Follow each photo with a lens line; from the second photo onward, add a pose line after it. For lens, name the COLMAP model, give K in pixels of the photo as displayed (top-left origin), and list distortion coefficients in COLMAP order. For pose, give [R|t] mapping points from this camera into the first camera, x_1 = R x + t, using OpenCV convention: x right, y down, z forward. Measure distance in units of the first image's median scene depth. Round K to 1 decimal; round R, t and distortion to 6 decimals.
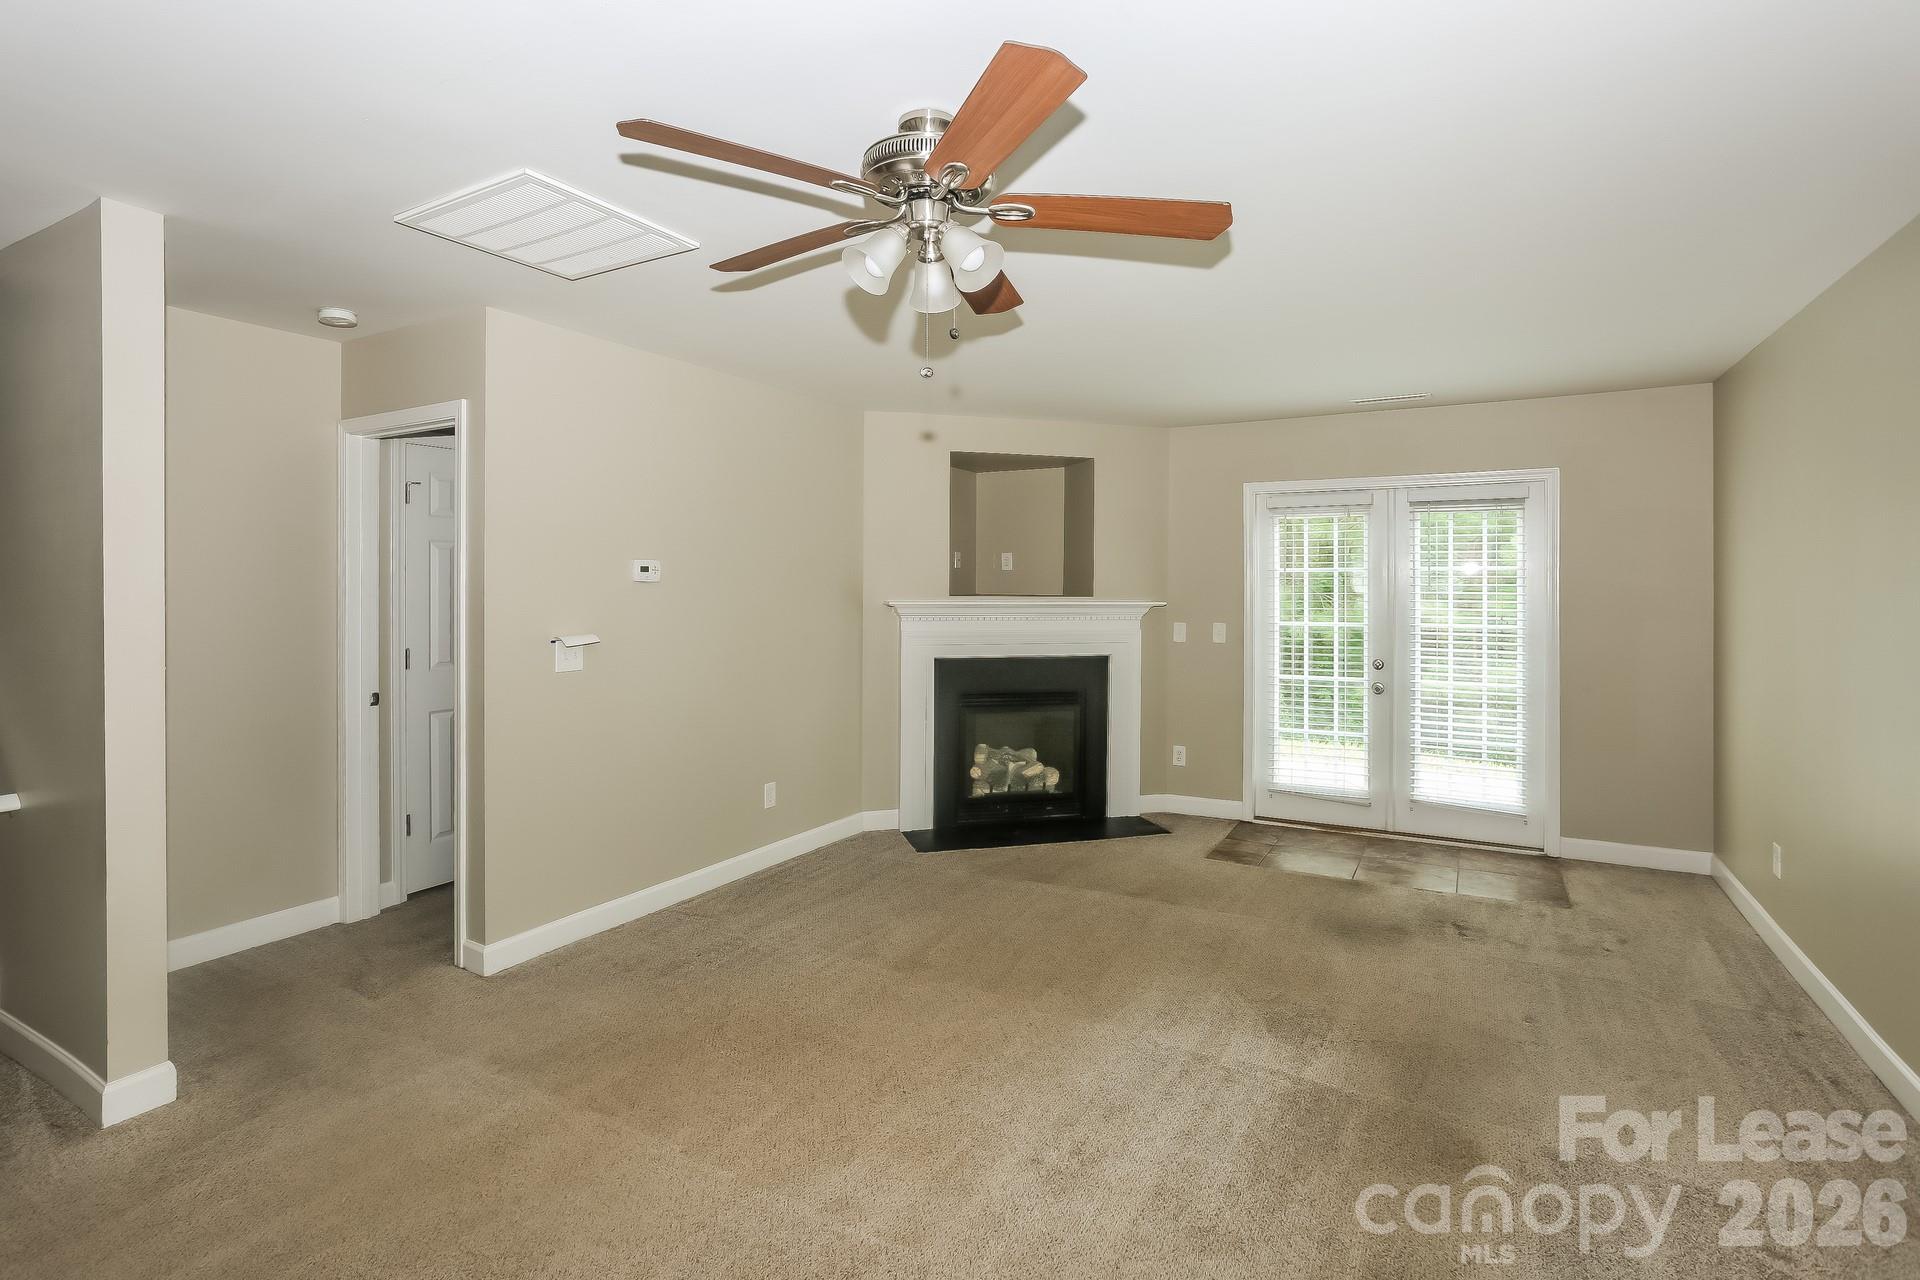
lens RADIAL K [[922.2, 0, 962.4], [0, 922.2, 597.0], [0, 0, 1]] dist [-0.000270, -0.000101]
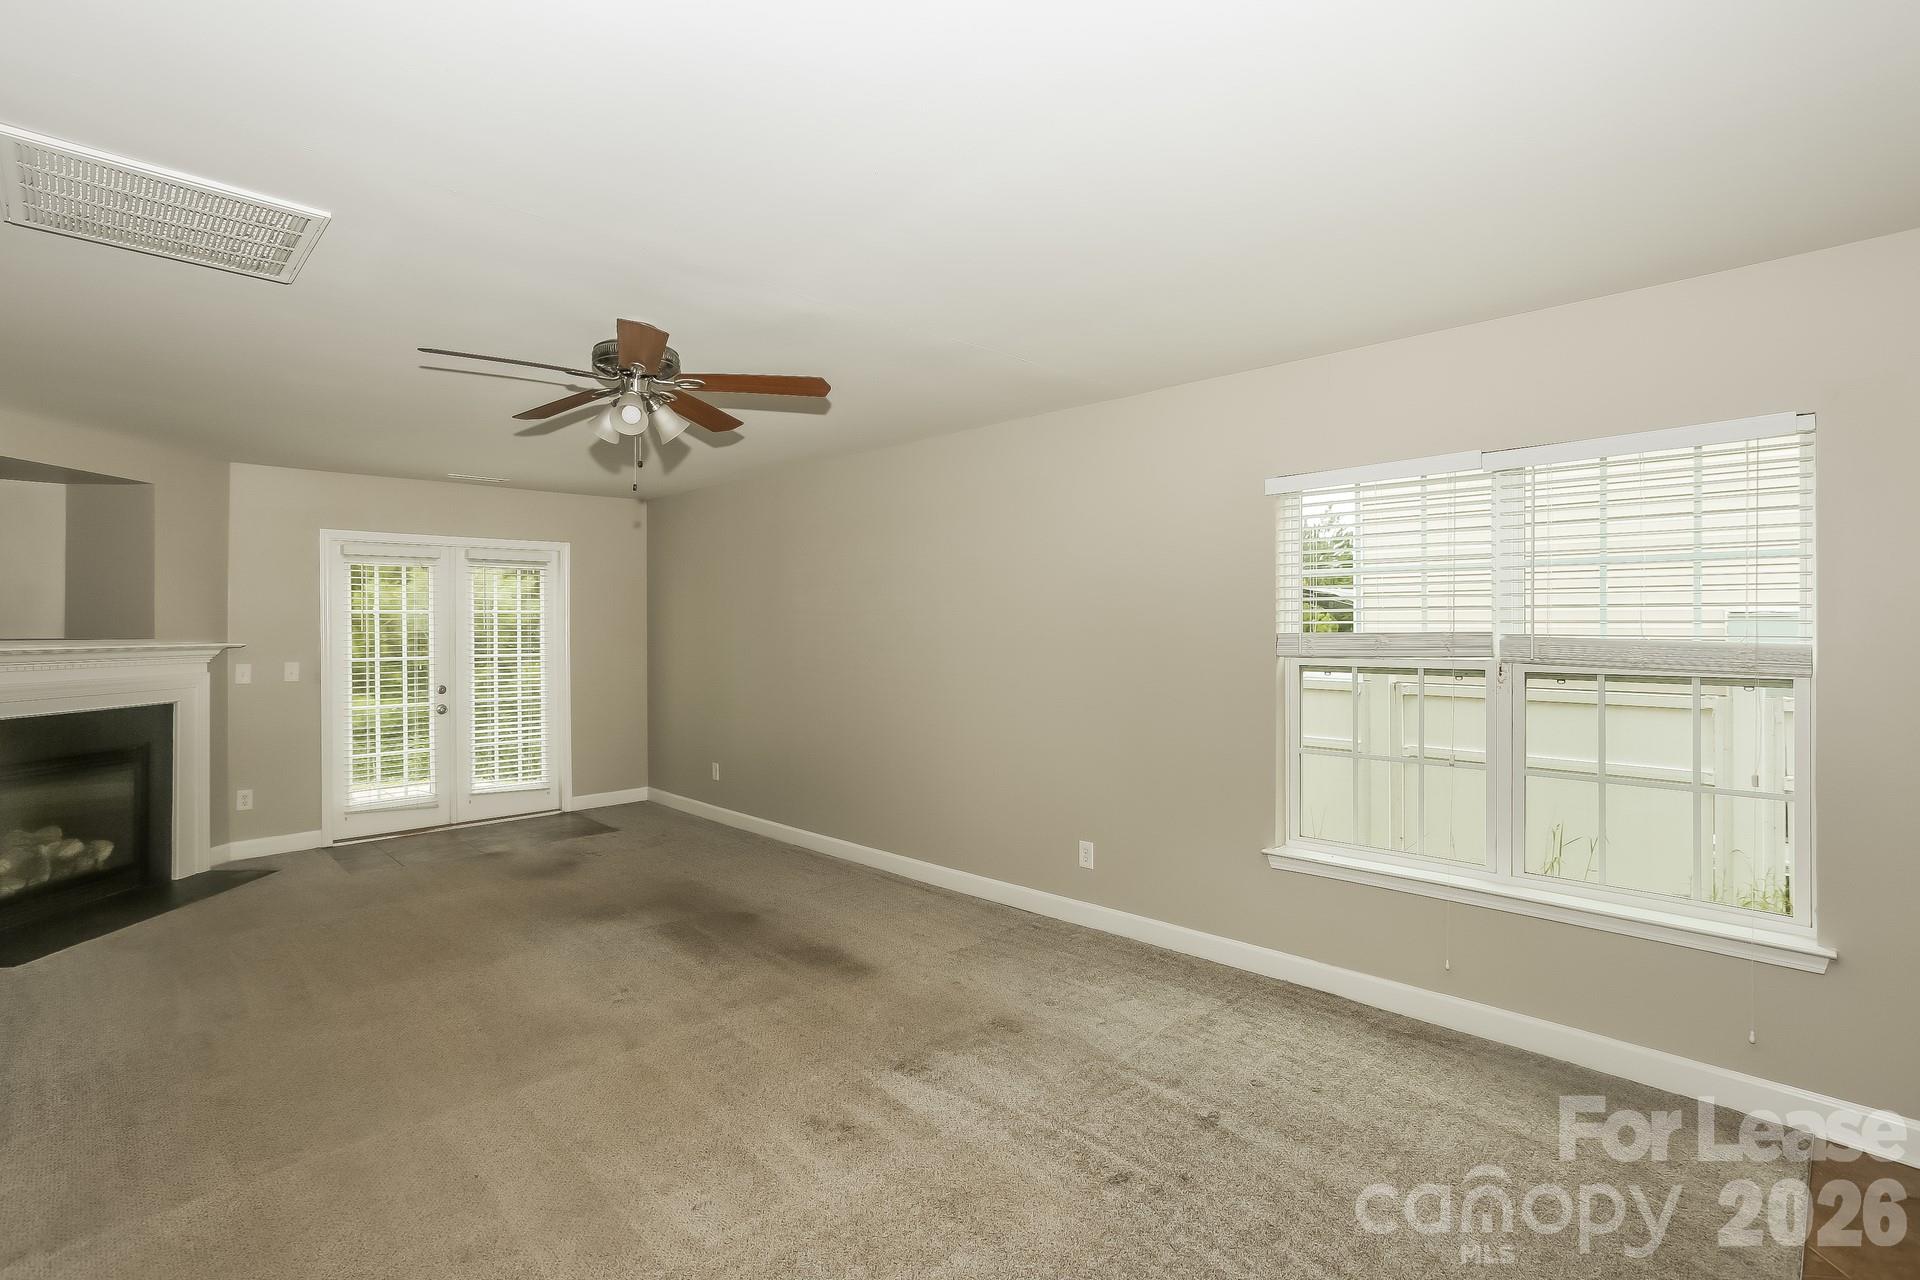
lens RADIAL K [[922.2, 0, 962.4], [0, 922.2, 597.0], [0, 0, 1]] dist [-0.000270, -0.000101]
pose [[0.289789, 0.022056, 0.956836, -0.496692], [0.007794, 0.999647, -0.025403, -0.012371], [-0.957059, 0.014819, 0.289515, -0.013867]]
